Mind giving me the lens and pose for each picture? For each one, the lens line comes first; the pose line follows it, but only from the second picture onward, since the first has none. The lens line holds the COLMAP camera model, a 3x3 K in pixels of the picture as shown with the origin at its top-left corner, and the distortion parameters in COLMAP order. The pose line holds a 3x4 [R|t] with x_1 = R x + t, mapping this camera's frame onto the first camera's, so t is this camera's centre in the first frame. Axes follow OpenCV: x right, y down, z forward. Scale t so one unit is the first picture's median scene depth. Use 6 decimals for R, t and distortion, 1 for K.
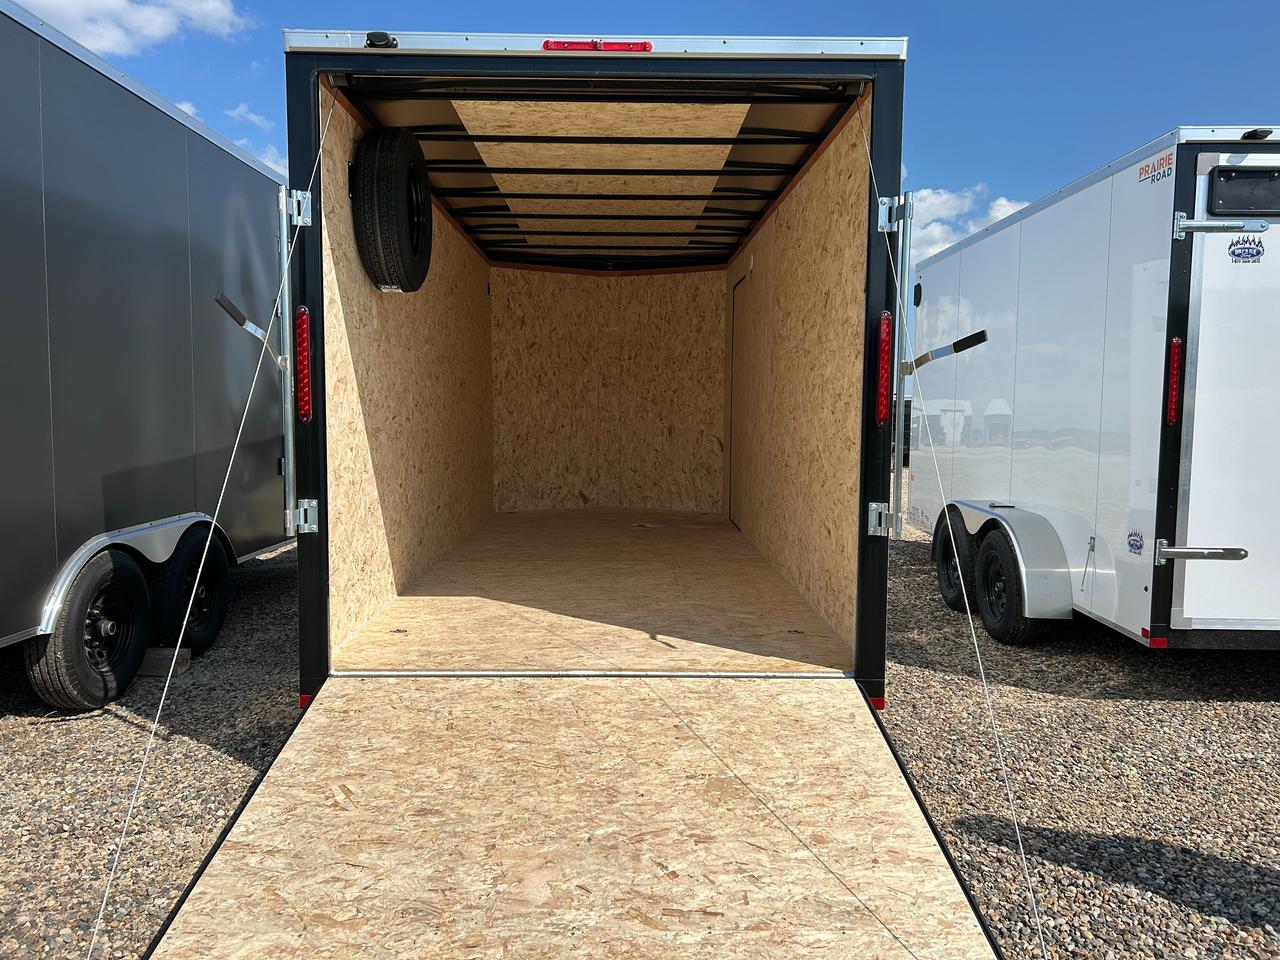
lens RADIAL K [[969.2, 0, 636.3], [0, 969.2, 487.8], [0, 0, 1]] dist [0.050543, -0.045590]
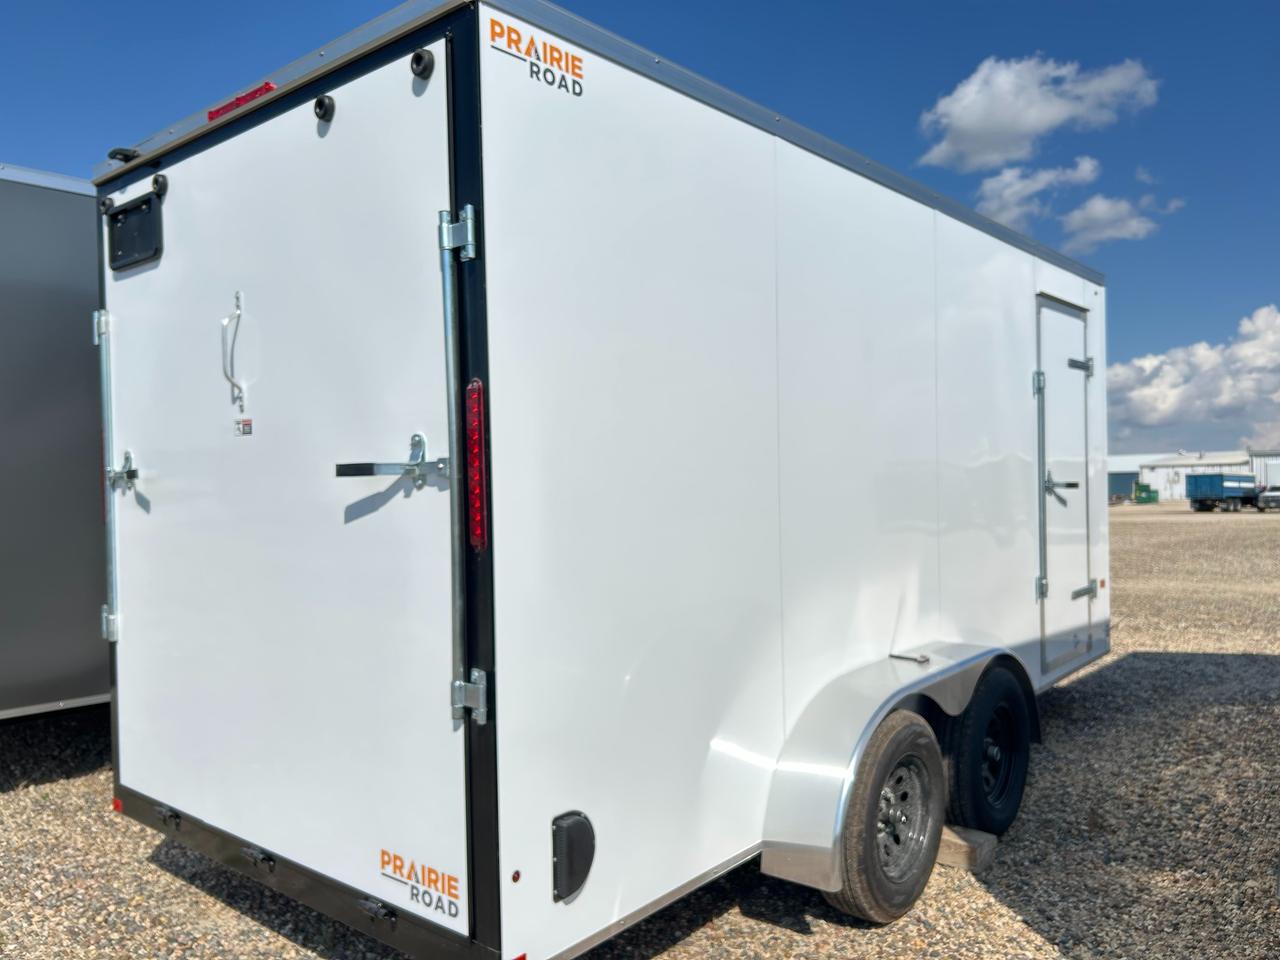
lens RADIAL K [[969.2, 0, 638.8], [0, 969.2, 488.0], [0, 0, 1]] dist [0.050543, -0.045590]
pose [[0.751721, -0.010199, -0.659403, 0.599313], [-0.031072, 0.998222, -0.050862, -0.059852], [0.658749, 0.058723, 0.750067, 0.455087]]
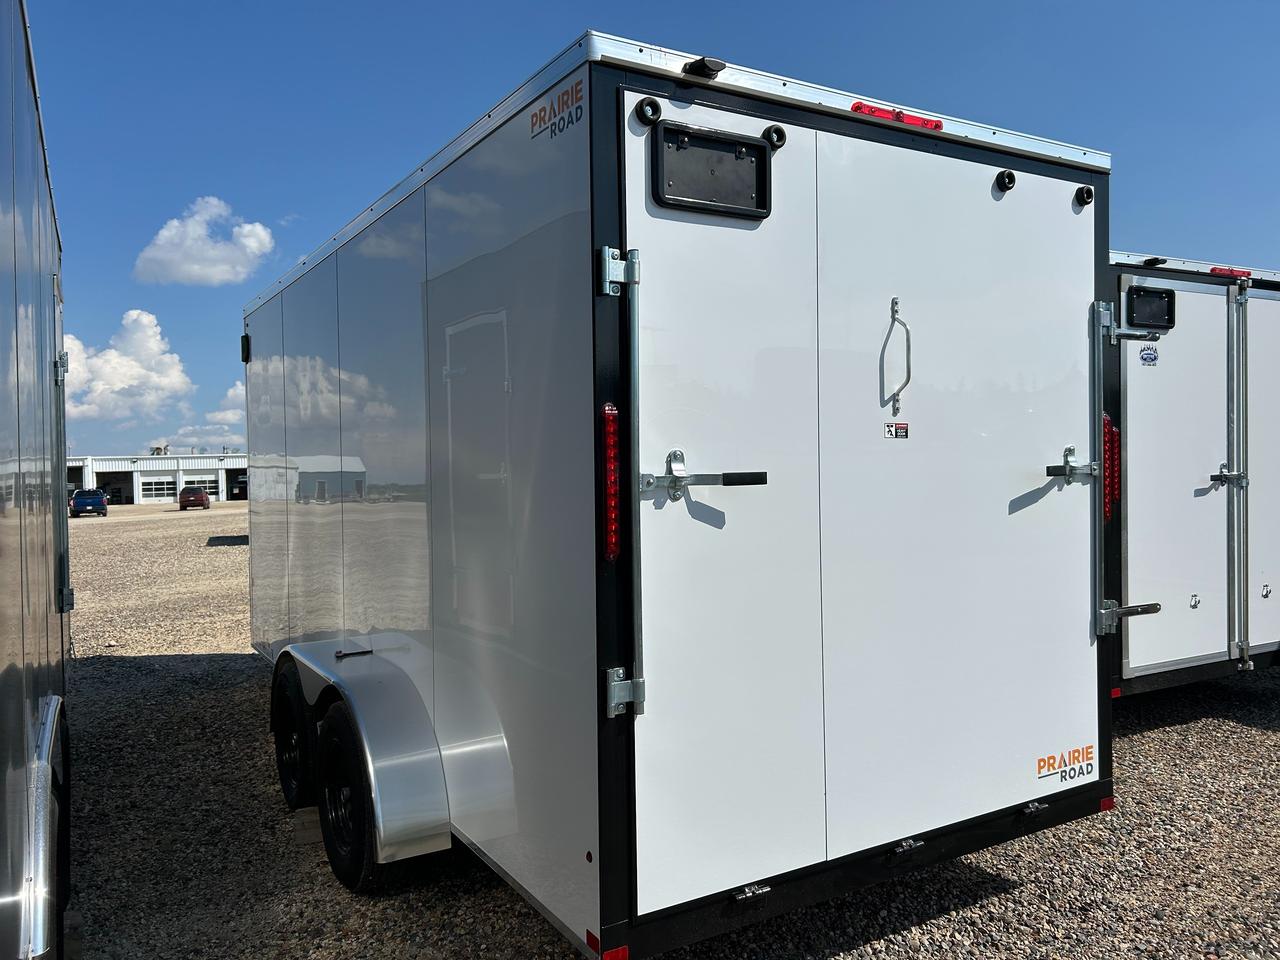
lens RADIAL K [[969.2, 0, 639.7], [0, 969.2, 471.9], [0, 0, 1]] dist [0.050543, -0.045590]
pose [[0.864740, -0.027014, 0.501493, -0.527594], [0.064033, 0.996333, -0.056745, -0.070607], [-0.498121, 0.081182, 0.863299, 0.282404]]
